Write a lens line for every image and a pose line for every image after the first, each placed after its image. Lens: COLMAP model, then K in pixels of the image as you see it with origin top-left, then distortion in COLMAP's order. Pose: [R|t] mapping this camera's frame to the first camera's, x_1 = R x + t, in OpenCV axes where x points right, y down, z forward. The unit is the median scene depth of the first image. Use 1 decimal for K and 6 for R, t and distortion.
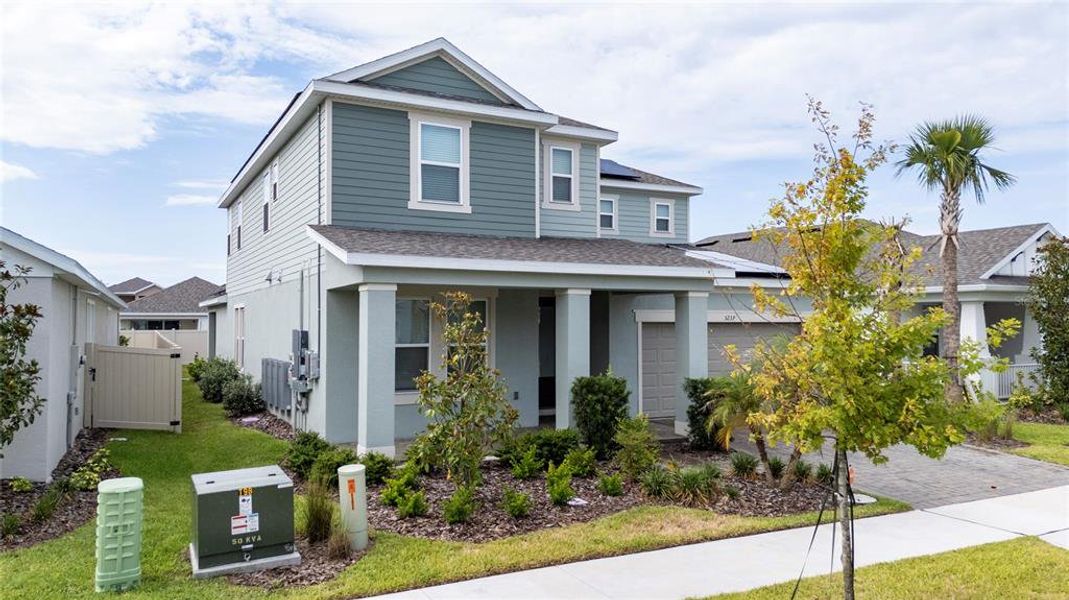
lens RADIAL K [[755.5, 0, 534.6], [0, 755.5, 307.0], [0, 0, 1]] dist [0.006933, -0.000672]
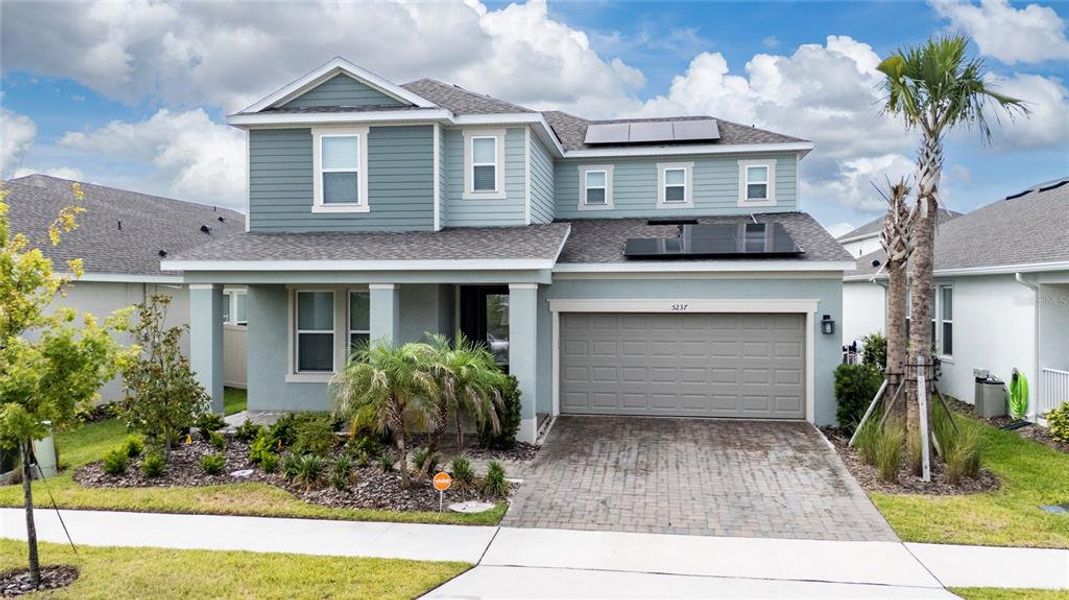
lens RADIAL K [[846.5, 0, 534.6], [0, 846.5, 293.9], [0, 0, 1]] dist [0.003994, -0.001398]
pose [[0.814911, 0.001006, -0.579586, 0.825158], [0.013340, 0.999701, 0.020492, -0.027825], [0.579433, -0.024431, 0.814653, 0.139222]]
